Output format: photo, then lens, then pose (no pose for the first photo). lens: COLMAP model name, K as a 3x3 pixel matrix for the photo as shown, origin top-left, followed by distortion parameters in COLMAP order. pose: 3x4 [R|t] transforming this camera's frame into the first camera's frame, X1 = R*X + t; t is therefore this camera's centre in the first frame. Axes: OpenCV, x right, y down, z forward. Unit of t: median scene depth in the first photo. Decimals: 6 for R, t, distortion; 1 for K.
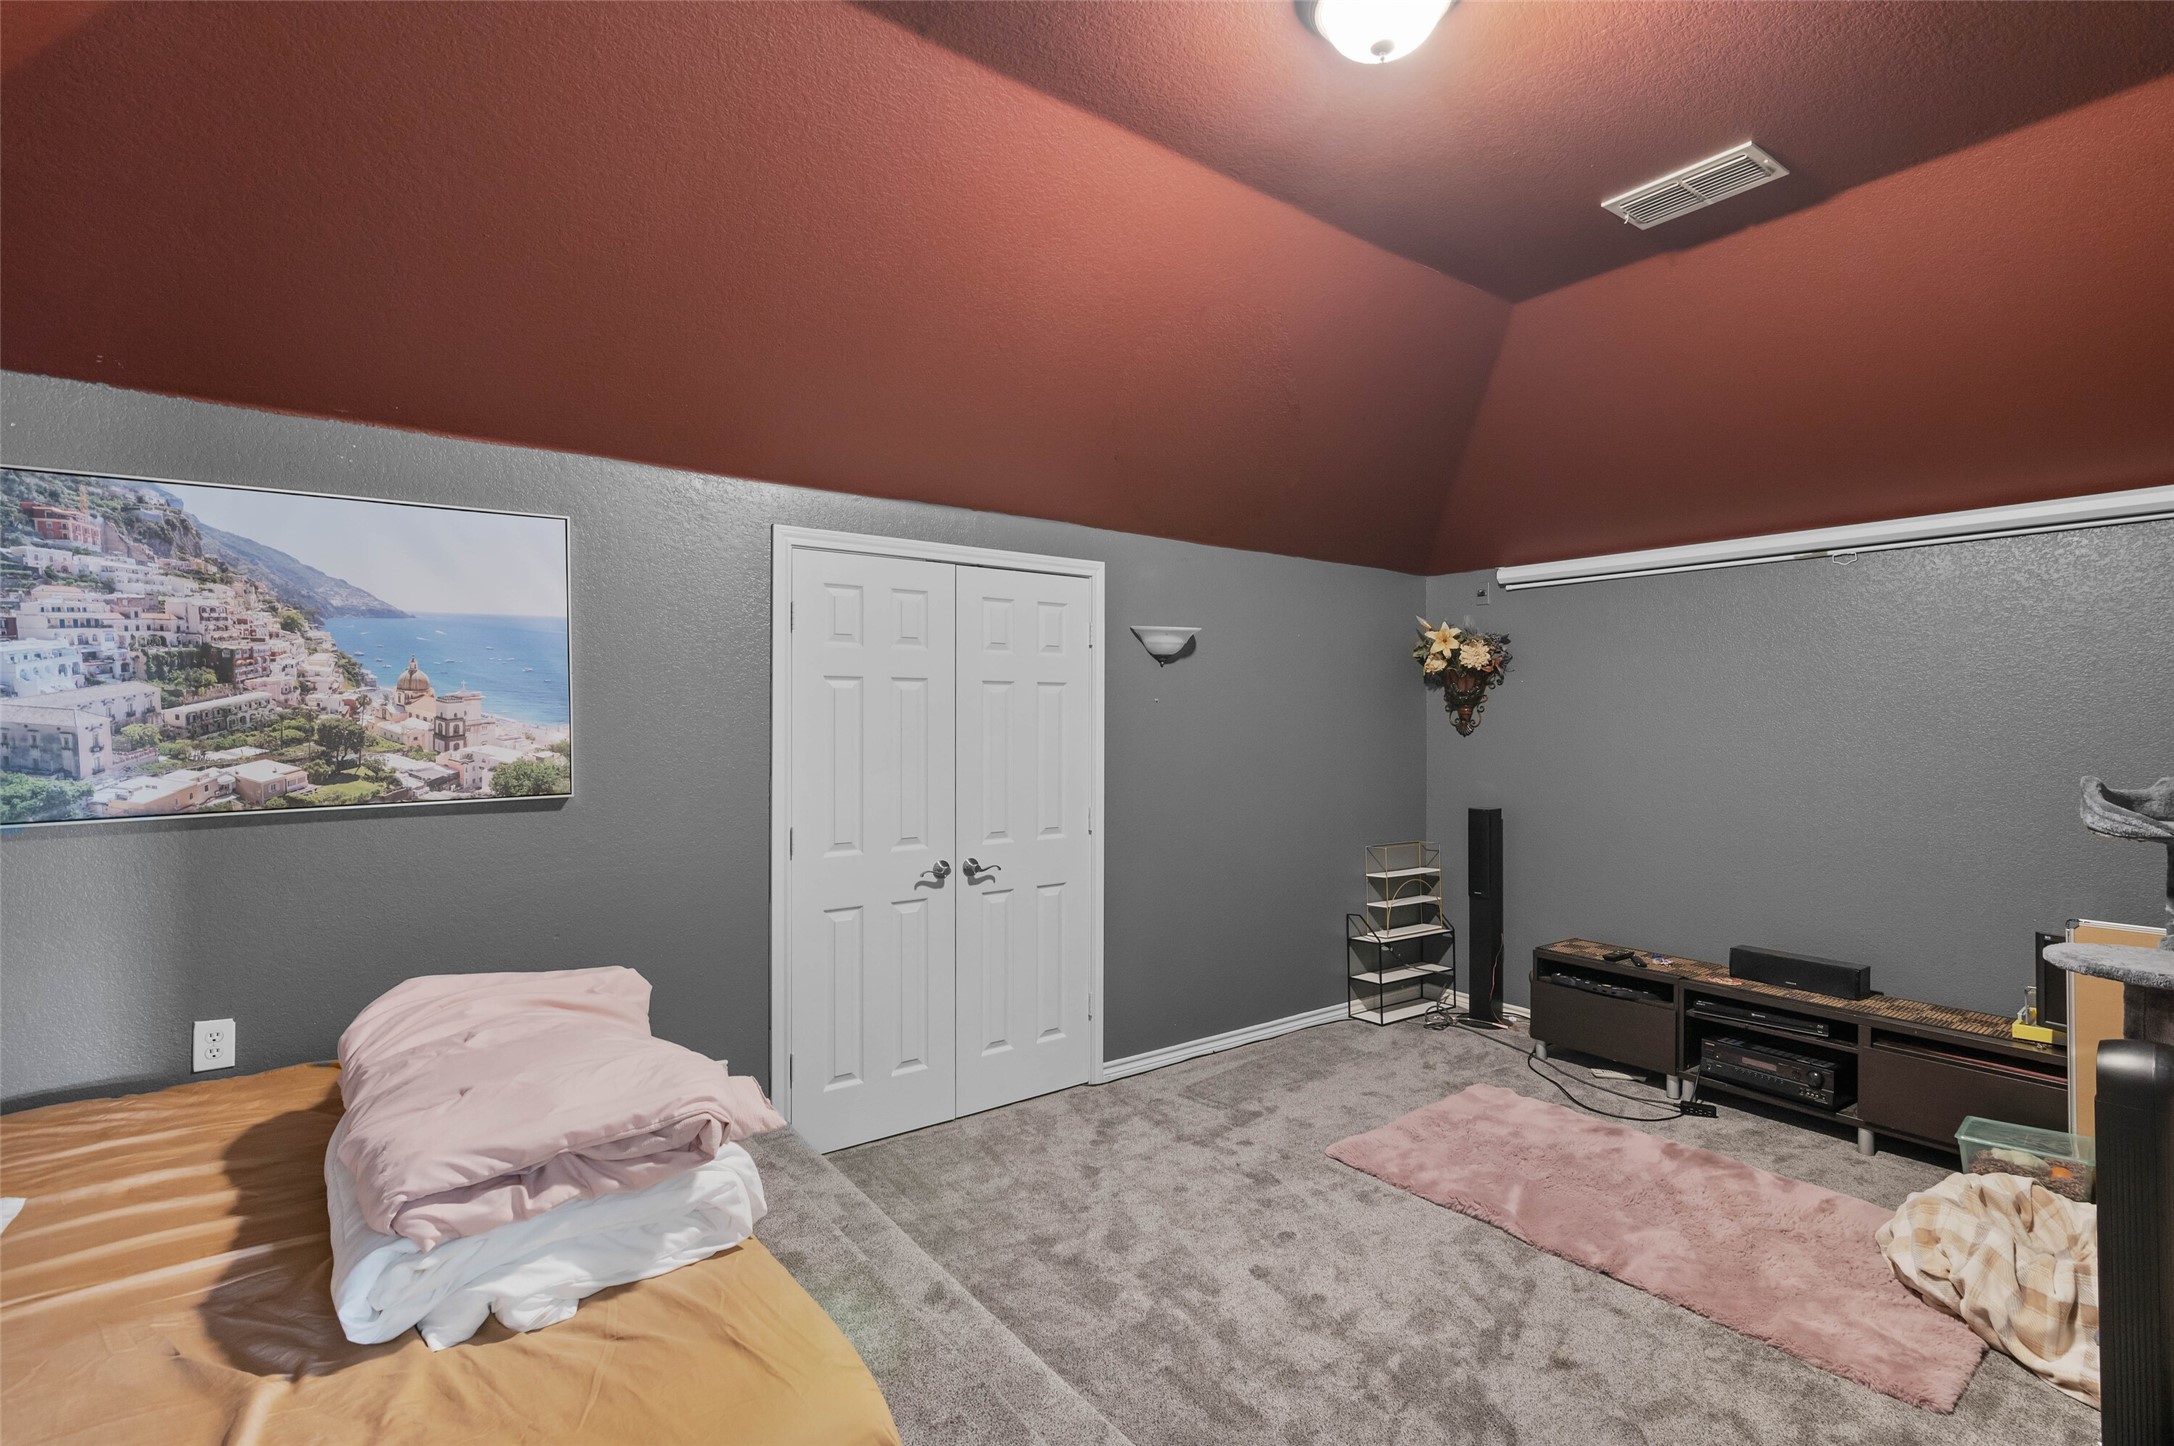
lens RADIAL K [[997.1, 0, 1087.0], [0, 997.1, 723.0], [0, 0, 1]] dist [-0.000904, 0.000002]
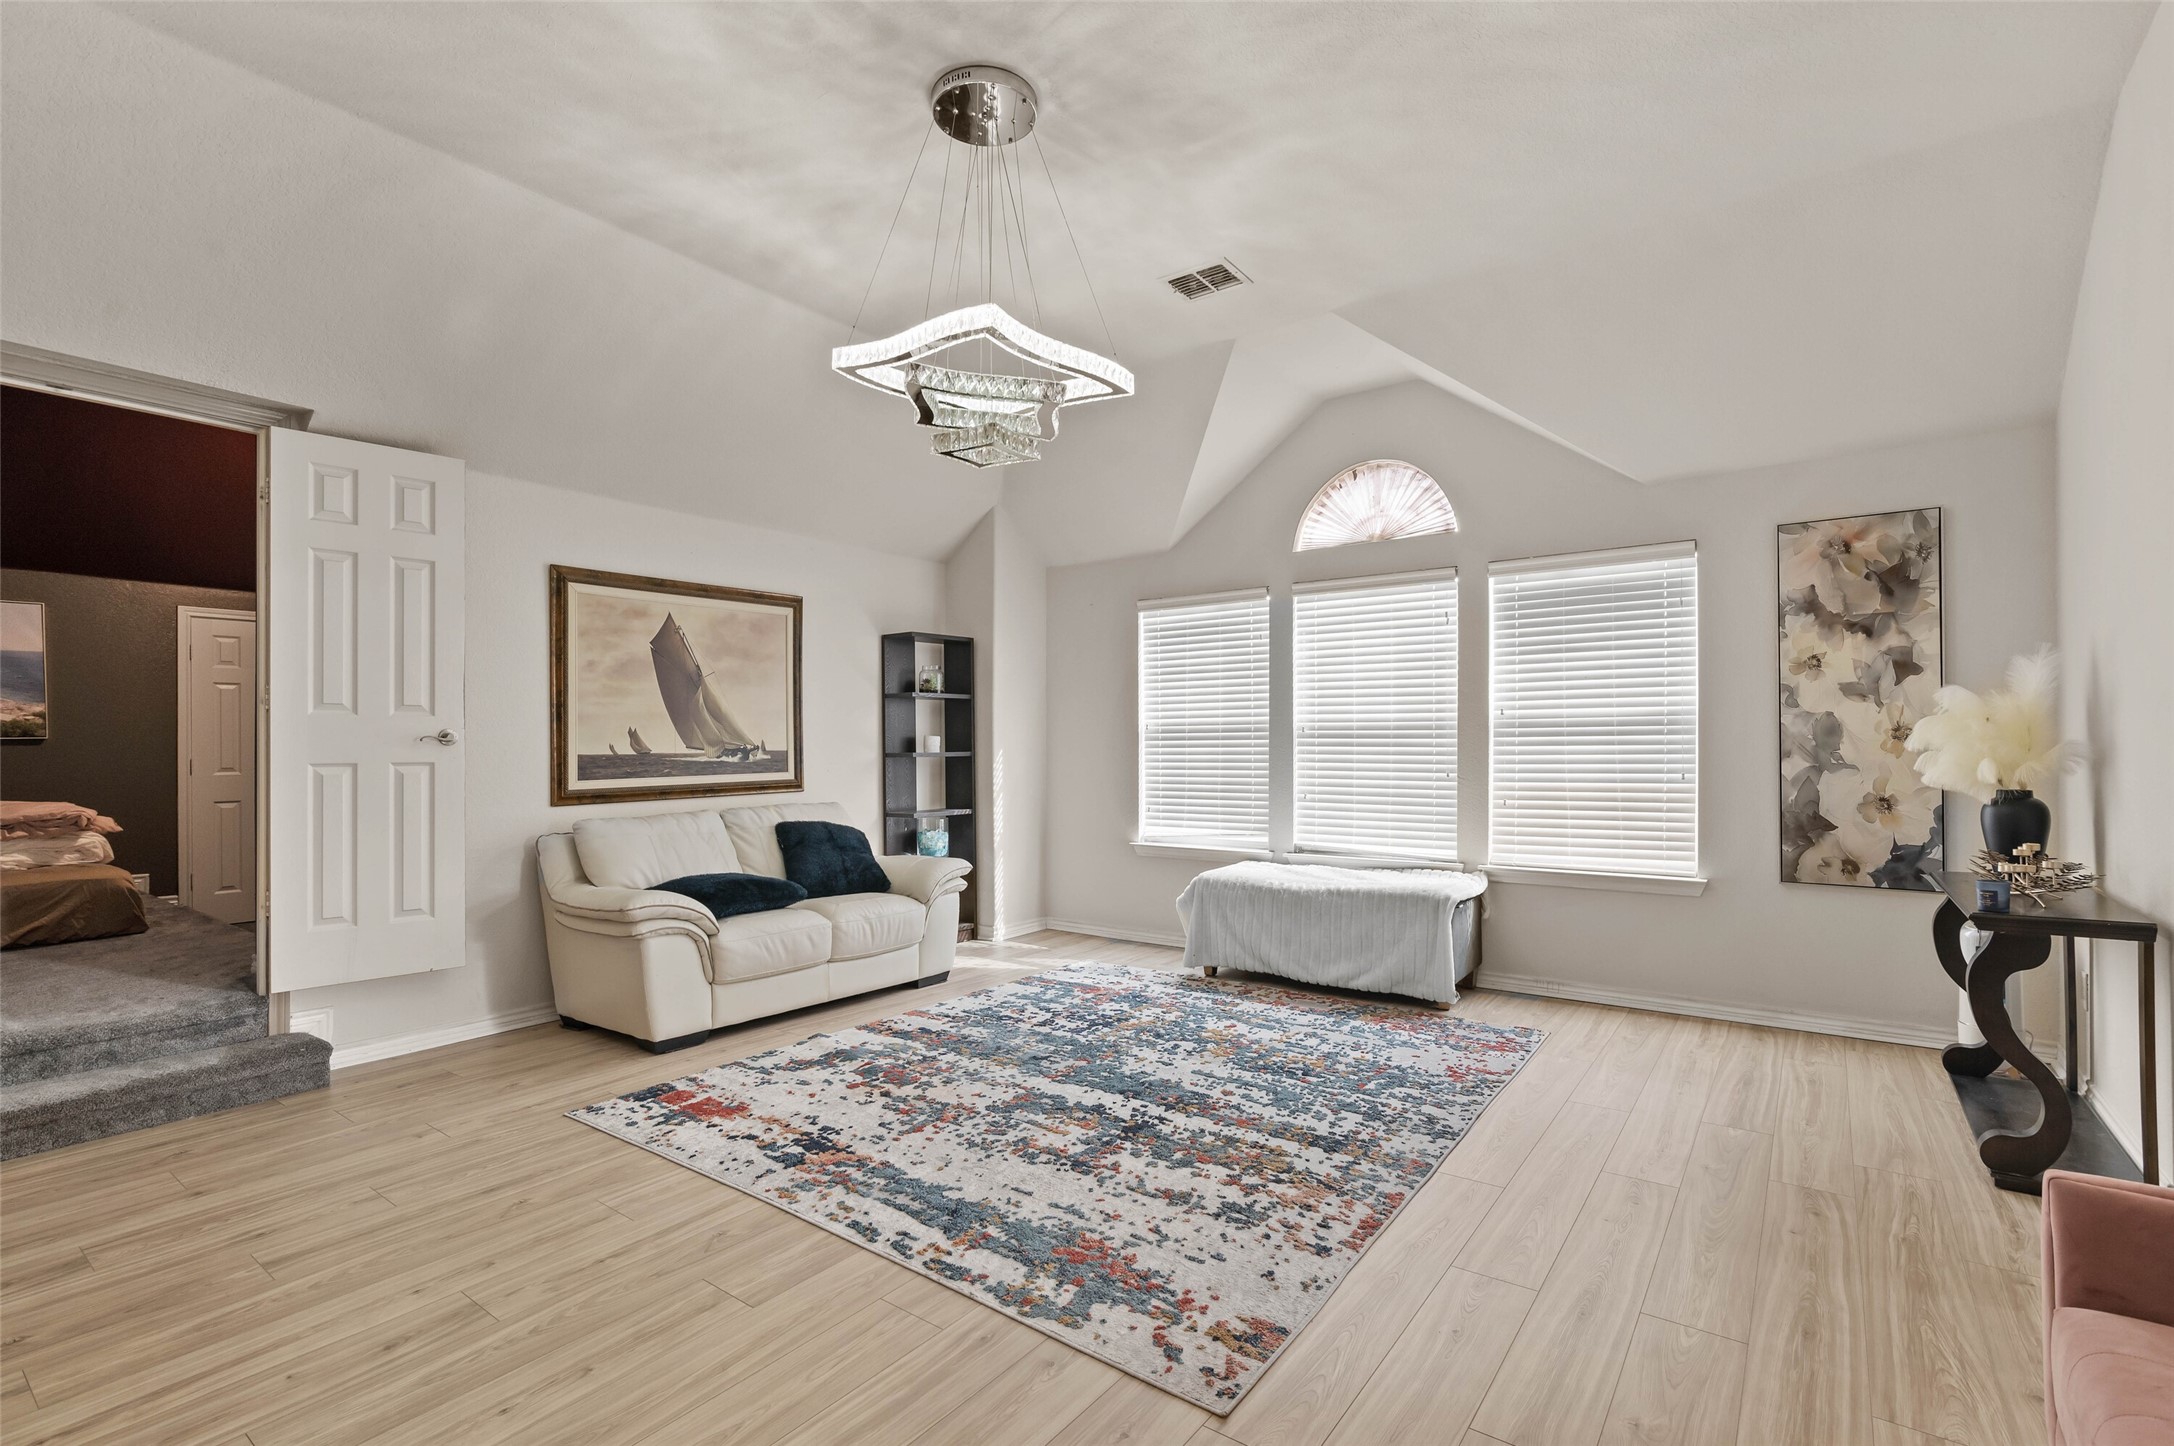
lens RADIAL K [[997.1, 0, 1087.0], [0, 997.1, 723.0], [0, 0, 1]] dist [-0.000904, 0.000002]
pose [[0.959718, -0.011700, 0.280723, 1.010112], [0.015748, 0.999802, -0.012165, 0.103030], [-0.280525, 0.016096, 0.959712, -1.649328]]
